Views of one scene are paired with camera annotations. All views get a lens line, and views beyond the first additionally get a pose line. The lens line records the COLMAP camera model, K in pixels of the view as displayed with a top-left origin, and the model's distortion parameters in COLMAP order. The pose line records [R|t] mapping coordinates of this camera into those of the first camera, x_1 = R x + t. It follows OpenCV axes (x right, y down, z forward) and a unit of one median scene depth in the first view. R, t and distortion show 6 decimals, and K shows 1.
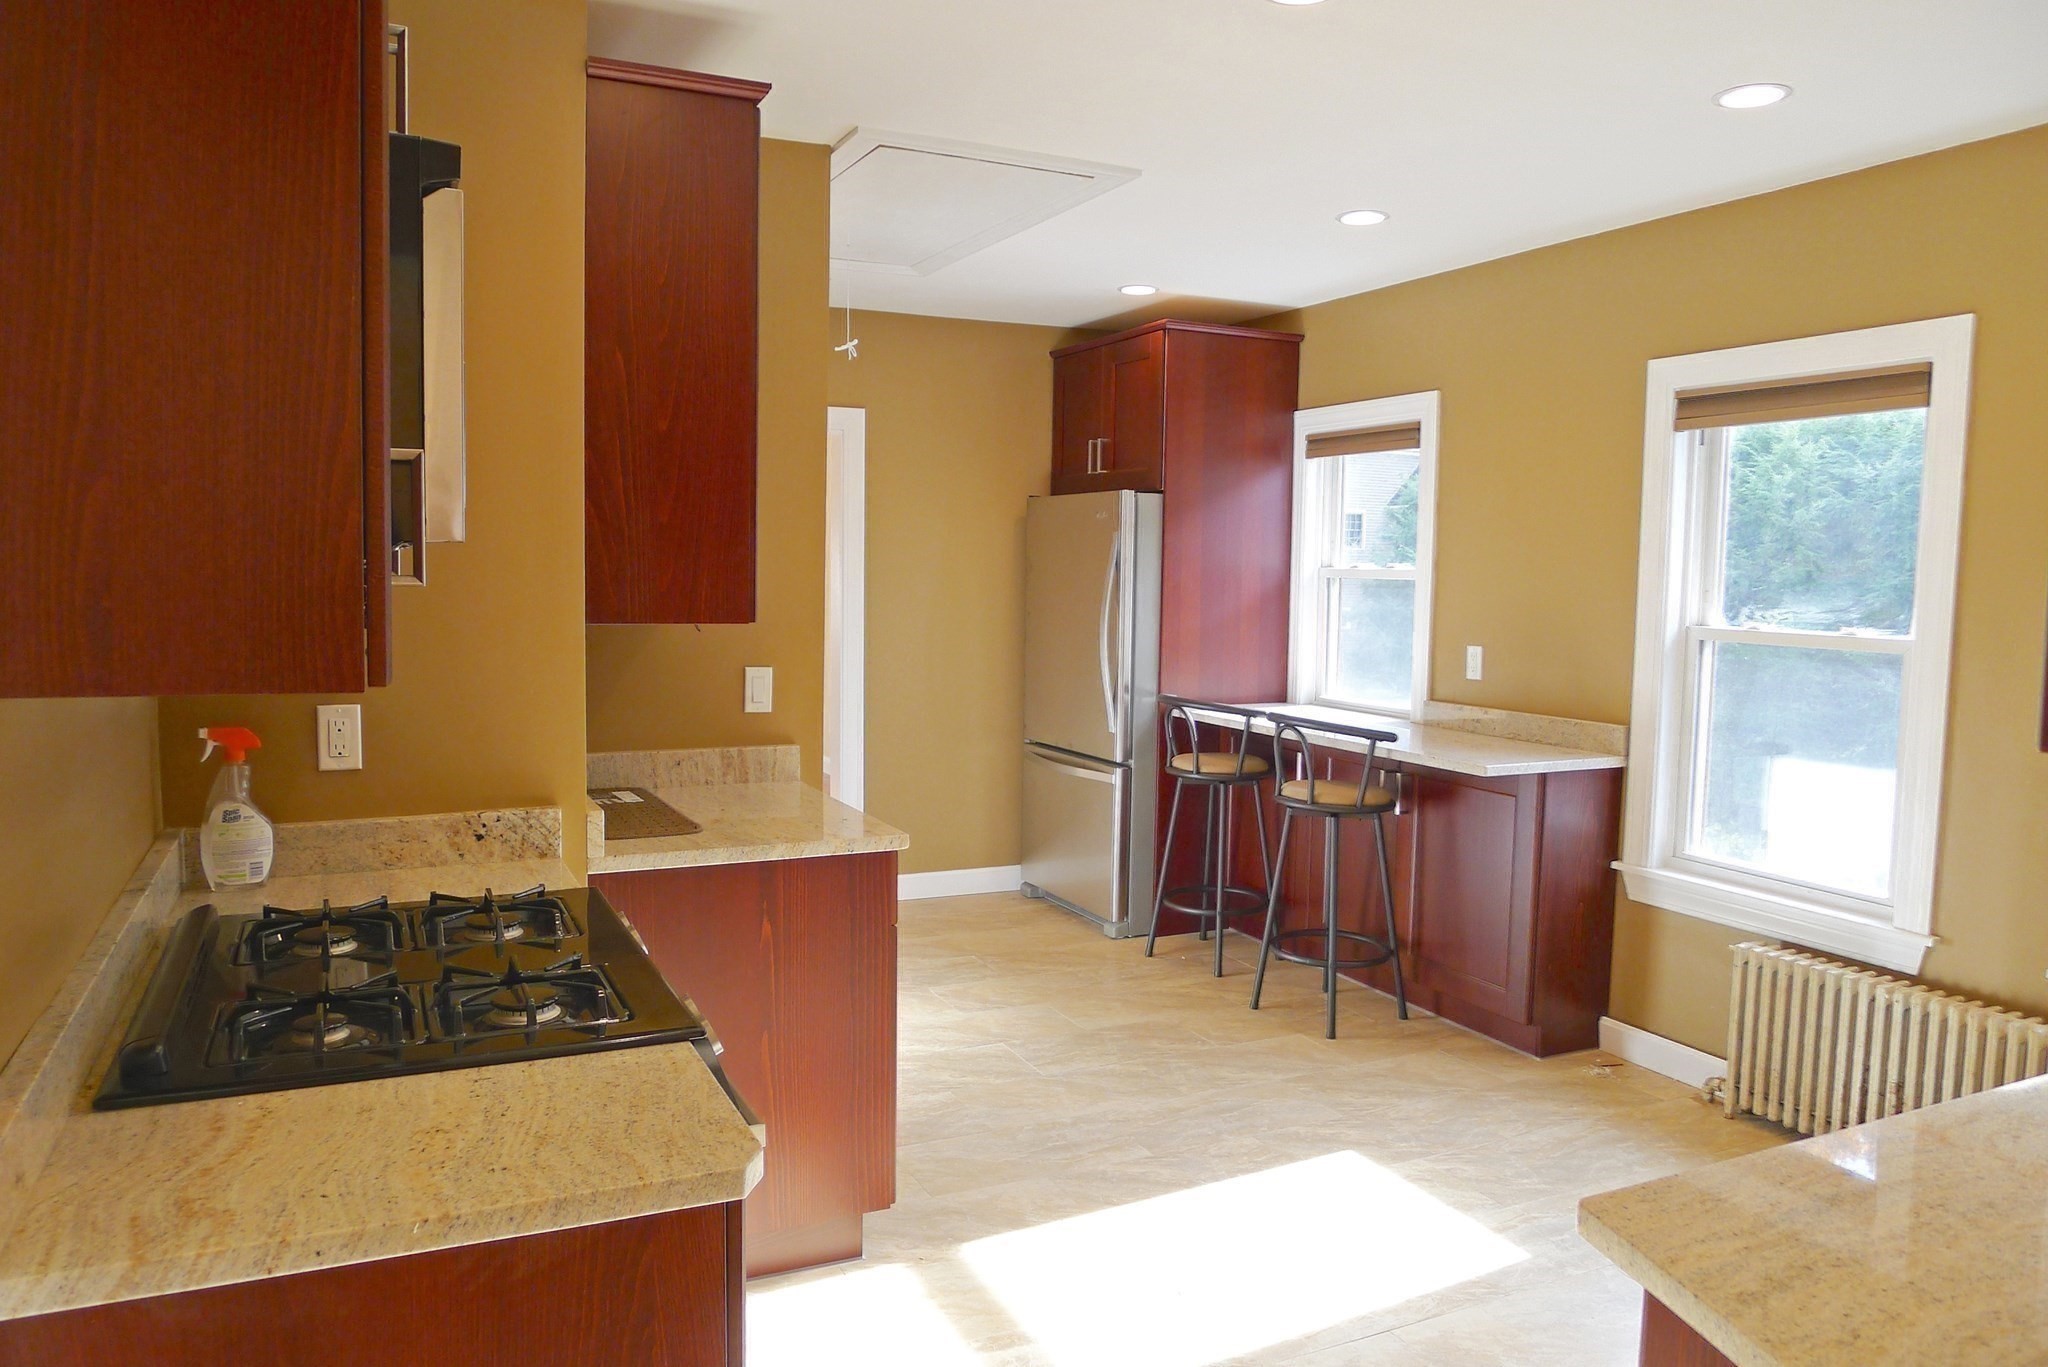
lens RADIAL K [[1498.4, 0, 1027.4], [0, 1498.4, 694.4], [0, 0, 1]] dist [-0.049264, 0.011381]
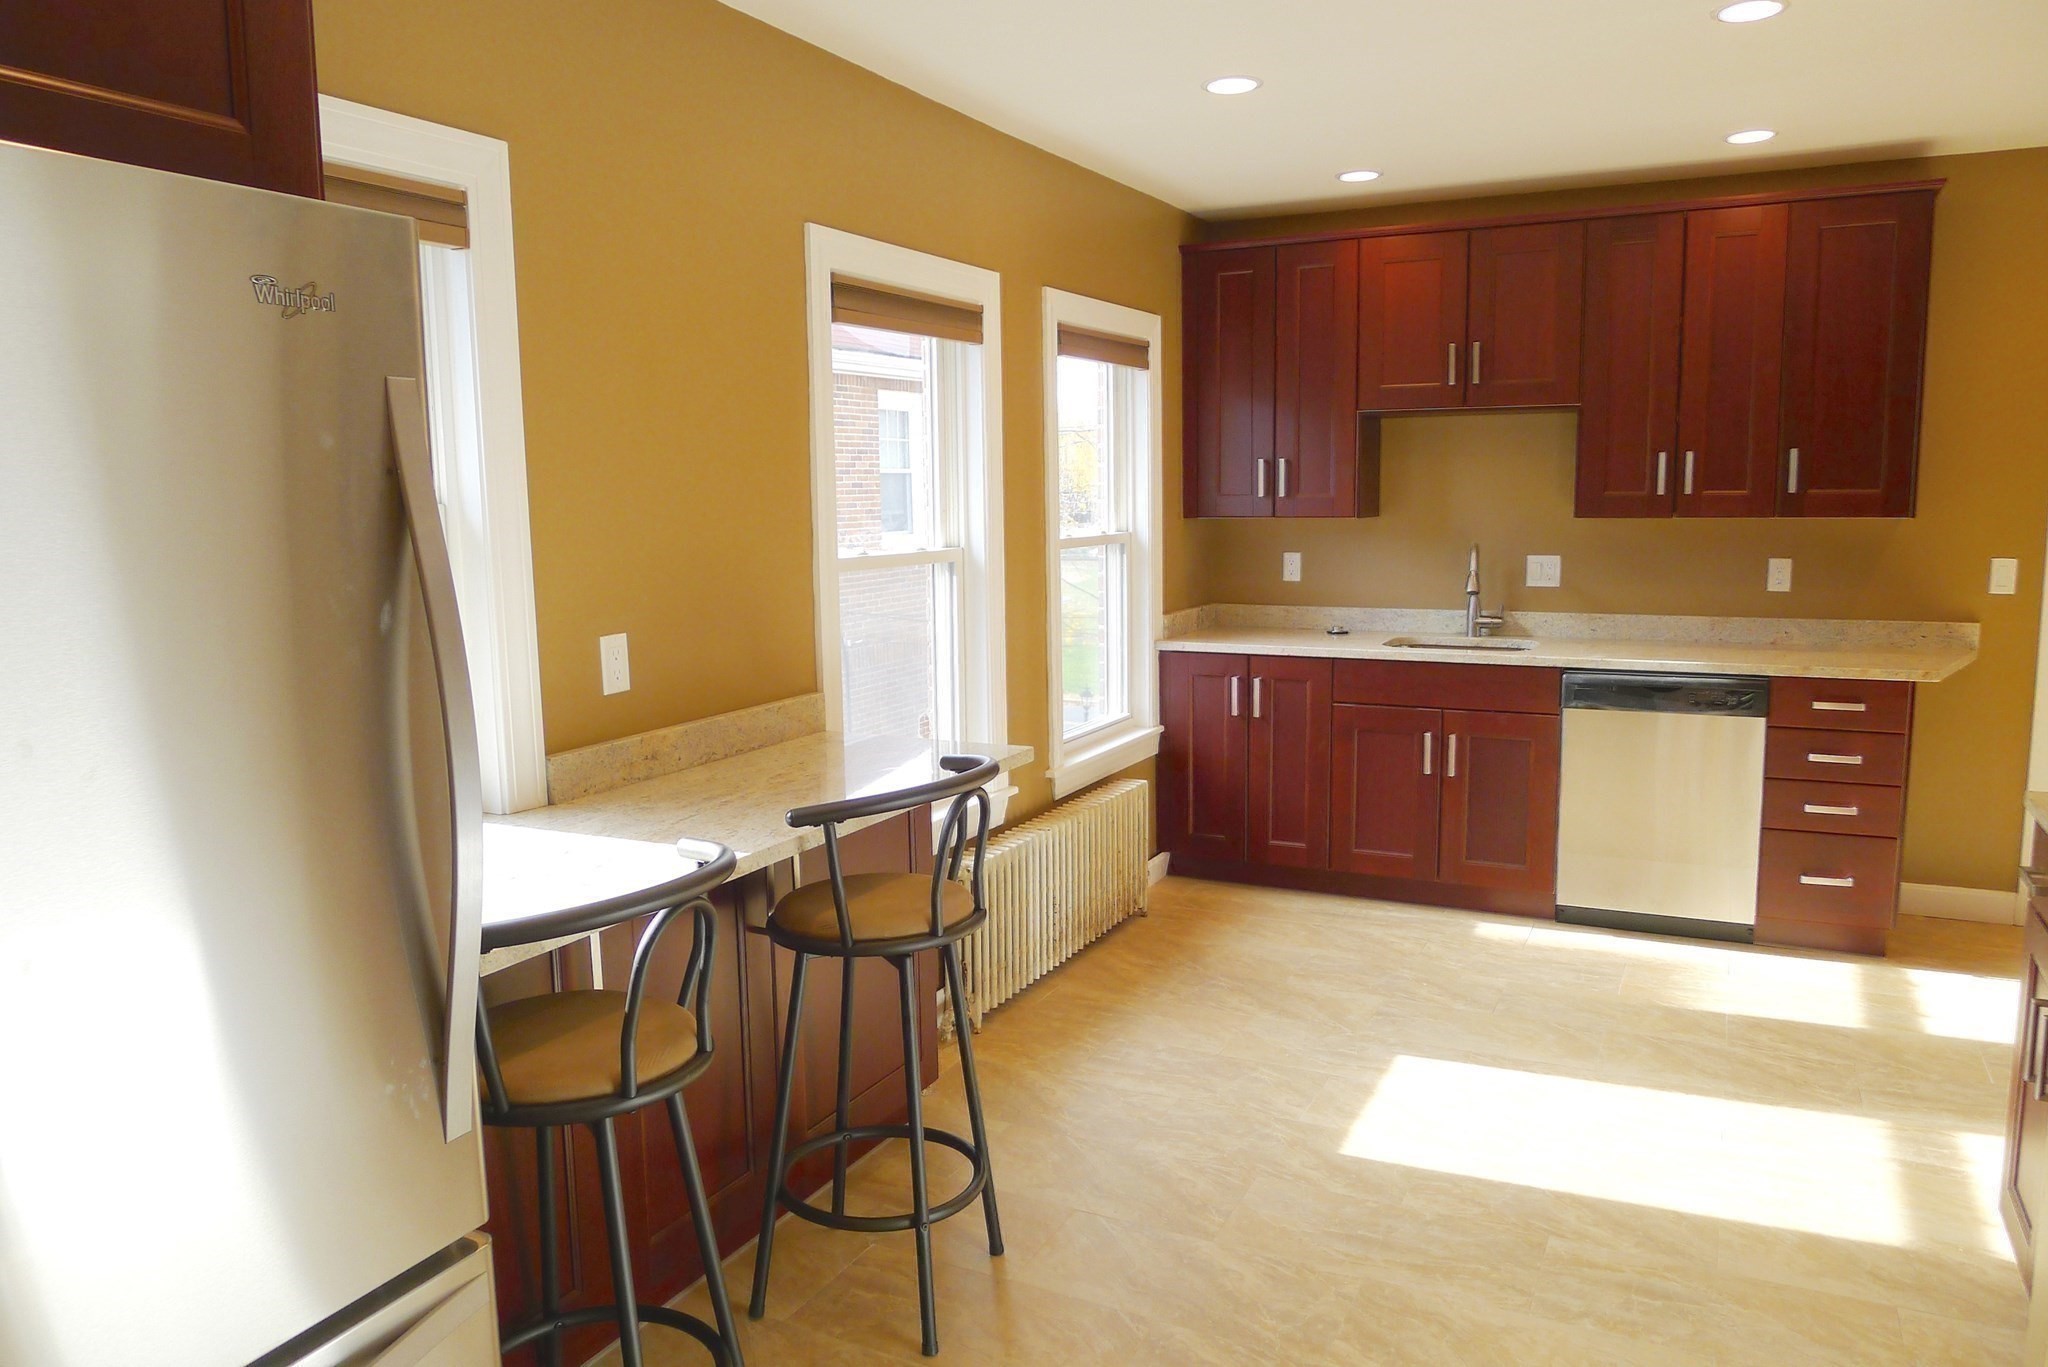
lens RADIAL K [[1498.4, 0, 888.3], [0, 1498.4, 728.3], [0, 0, 1]] dist [-0.049264, 0.011381]
pose [[-0.593978, -0.125717, 0.794598, -0.270929], [0.076446, 0.974424, 0.211313, -0.135047], [-0.800841, 0.186259, -0.569176, 1.531644]]
